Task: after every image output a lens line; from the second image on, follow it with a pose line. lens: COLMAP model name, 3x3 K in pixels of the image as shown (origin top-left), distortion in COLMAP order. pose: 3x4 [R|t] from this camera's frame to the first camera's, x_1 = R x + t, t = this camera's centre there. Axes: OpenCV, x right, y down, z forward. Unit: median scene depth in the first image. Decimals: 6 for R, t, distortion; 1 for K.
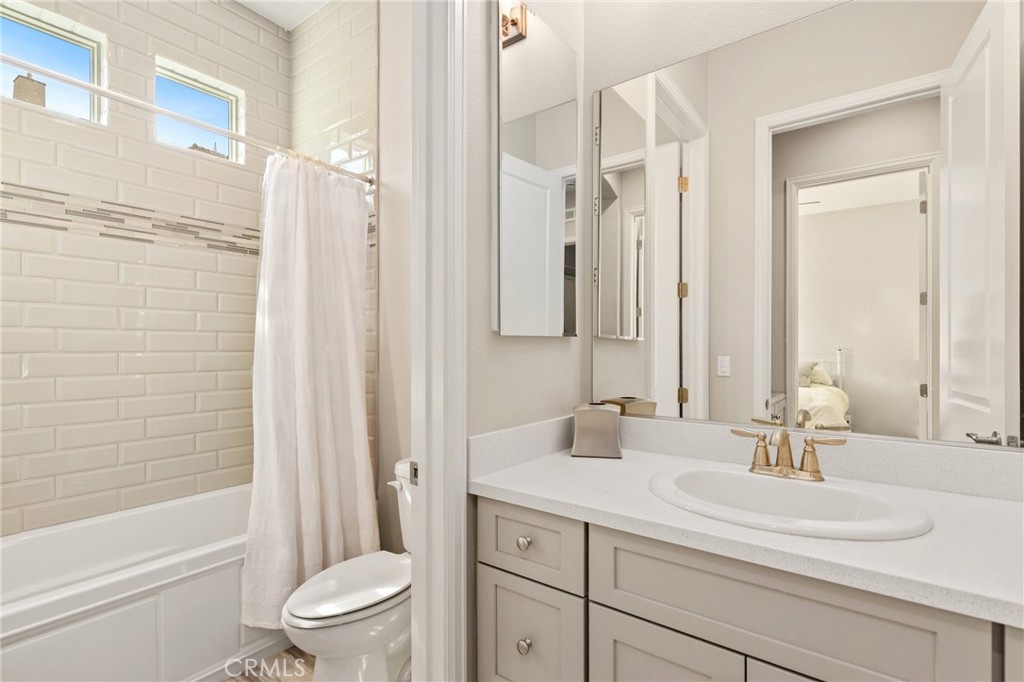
lens RADIAL K [[473.2, 0, 510.4], [0, 473.2, 343.3], [0, 0, 1]] dist [-0.000572, 0.002488]
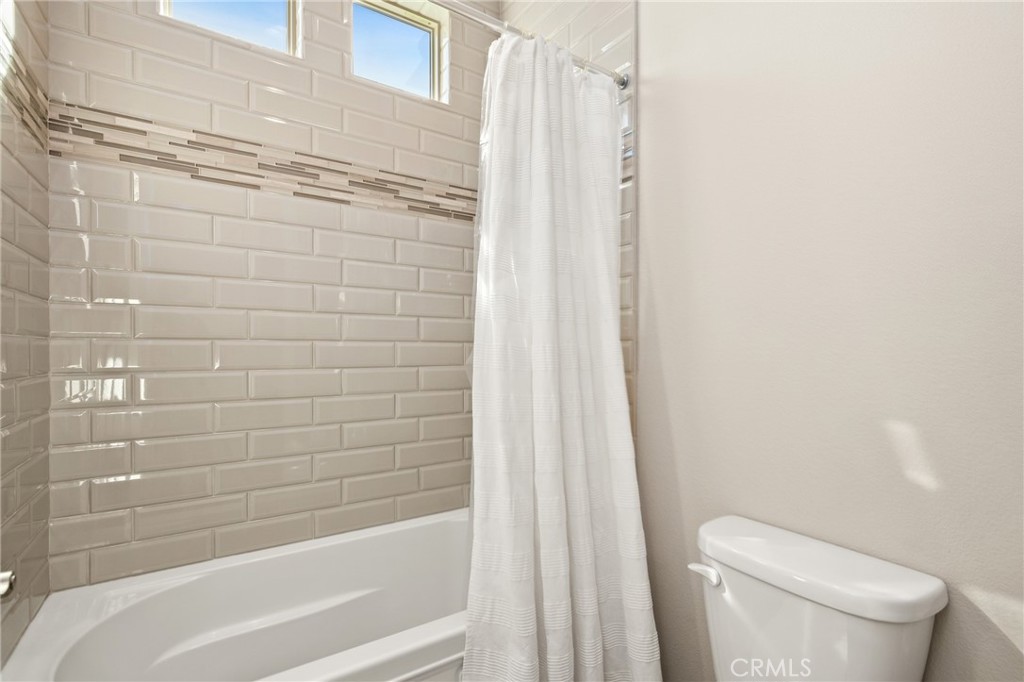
lens RADIAL K [[473.2, 0, 513.7], [0, 473.2, 345.1], [0, 0, 1]] dist [-0.000572, 0.002488]
pose [[0.945046, 0.000179, -0.326939, -0.246290], [-0.000113, 1.000000, 0.000222, 0.026438], [0.326939, -0.000173, 0.945046, 0.356293]]
